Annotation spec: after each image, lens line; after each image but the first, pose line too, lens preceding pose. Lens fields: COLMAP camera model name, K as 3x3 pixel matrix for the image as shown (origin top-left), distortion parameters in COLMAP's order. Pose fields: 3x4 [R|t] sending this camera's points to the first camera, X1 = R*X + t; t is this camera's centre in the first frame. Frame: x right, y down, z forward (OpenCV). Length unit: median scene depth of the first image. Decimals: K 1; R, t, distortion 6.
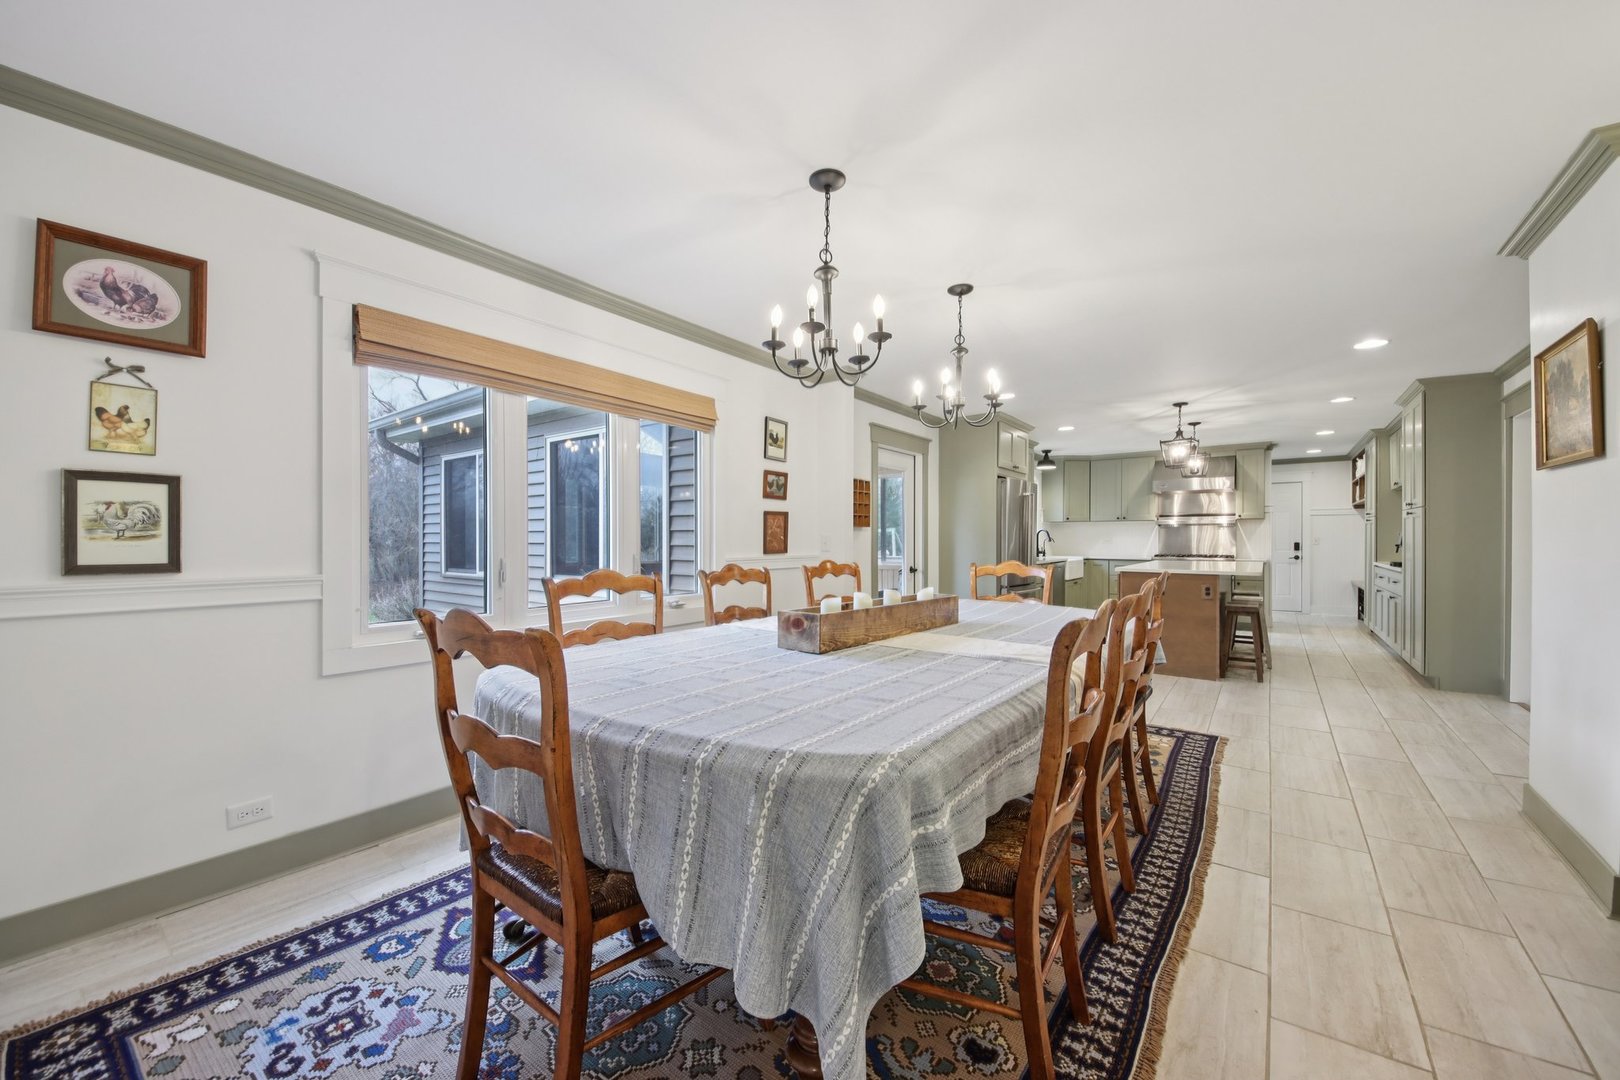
lens RADIAL K [[614.3, 0, 812.8], [0, 614.3, 538.9], [0, 0, 1]] dist [0.009295, -0.000232]
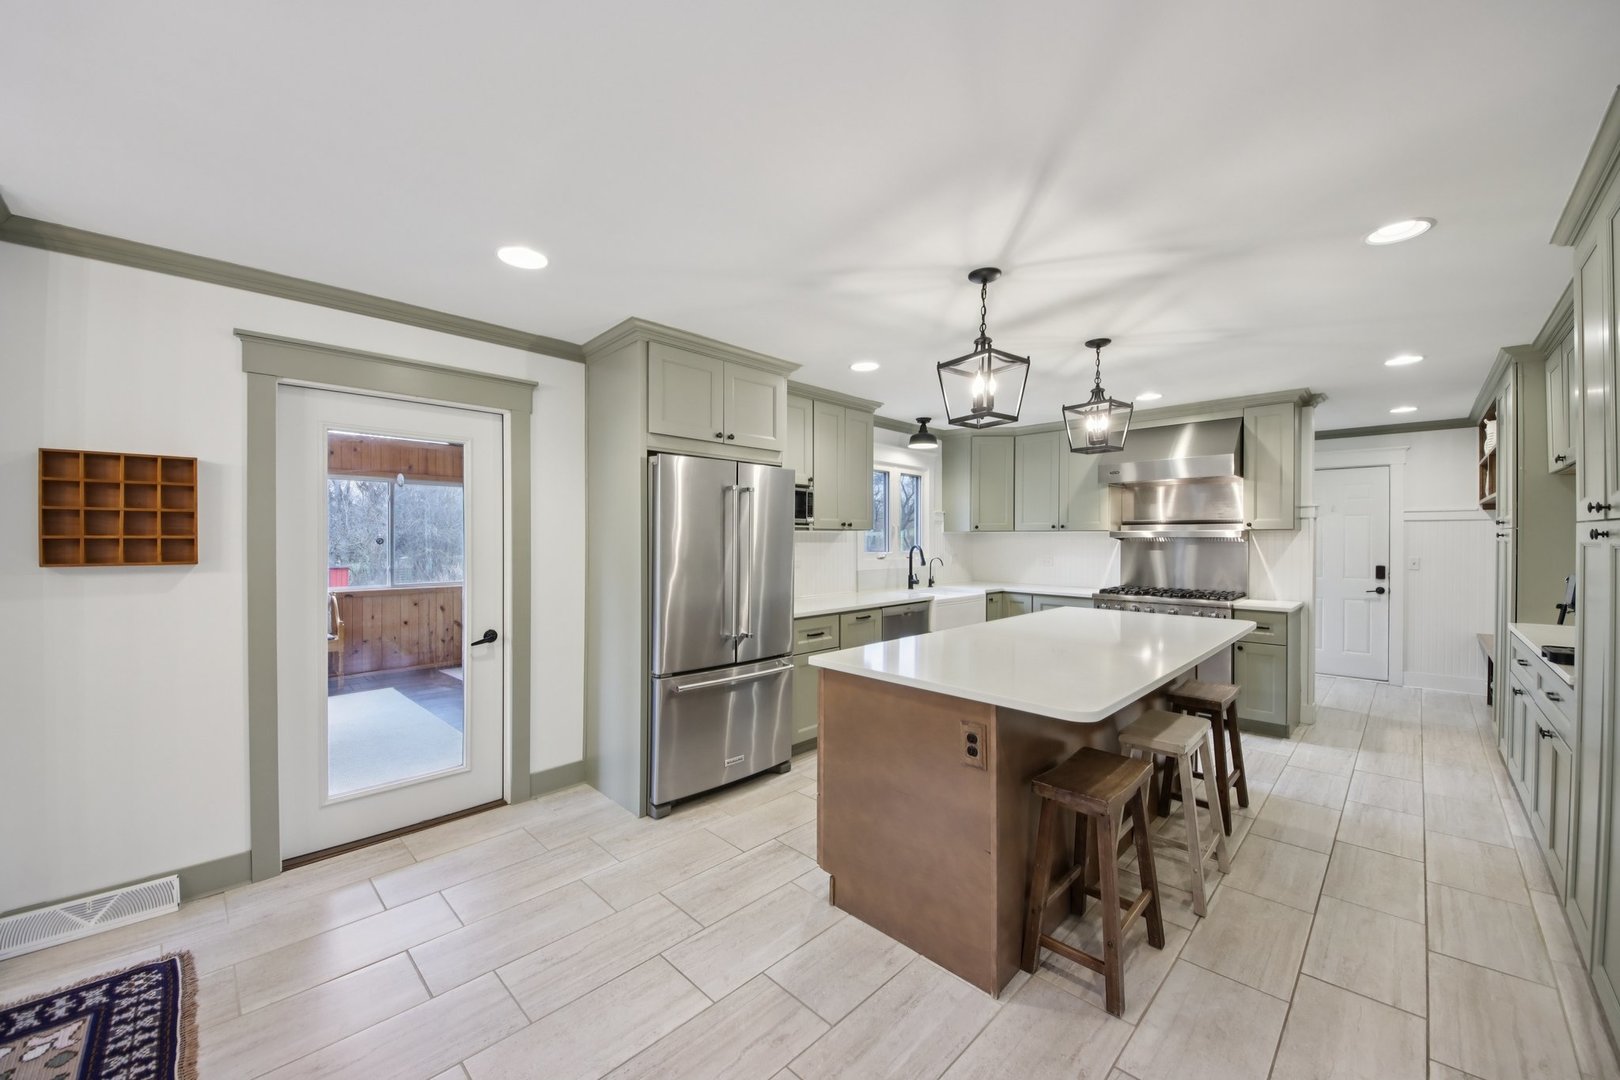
lens RADIAL K [[608.5, 0, 793.6], [0, 608.5, 537.4], [0, 0, 1]] dist [0.015010, -0.017332]
pose [[0.988489, 0.004336, -0.151230, 0.663911], [-0.003651, 0.999982, 0.004807, -0.047639], [0.151248, -0.004199, 0.988487, 0.710766]]
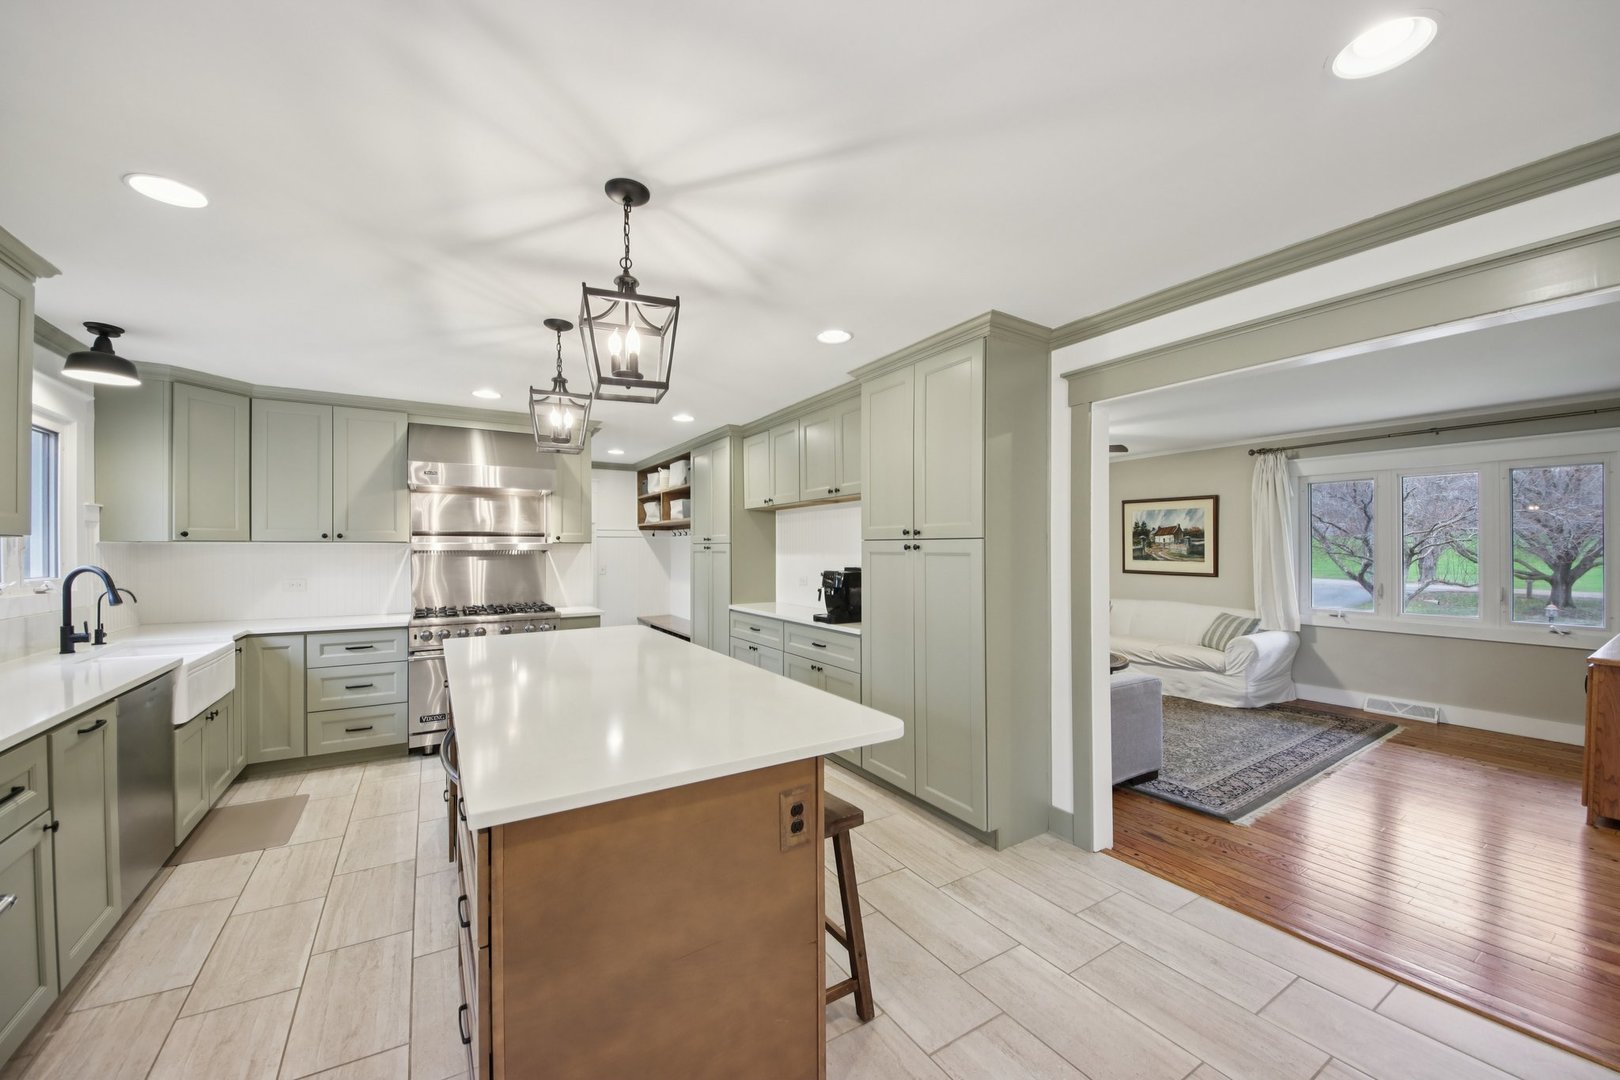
lens RADIAL K [[614.3, 0, 812.8], [0, 614.3, 538.9], [0, 0, 1]] dist [0.009295, -0.000232]
pose [[0.388753, 0.019322, 0.921139, 0.427169], [-0.002348, 0.999798, -0.019981, -0.044570], [-0.921339, 0.005605, 0.388720, 1.003241]]
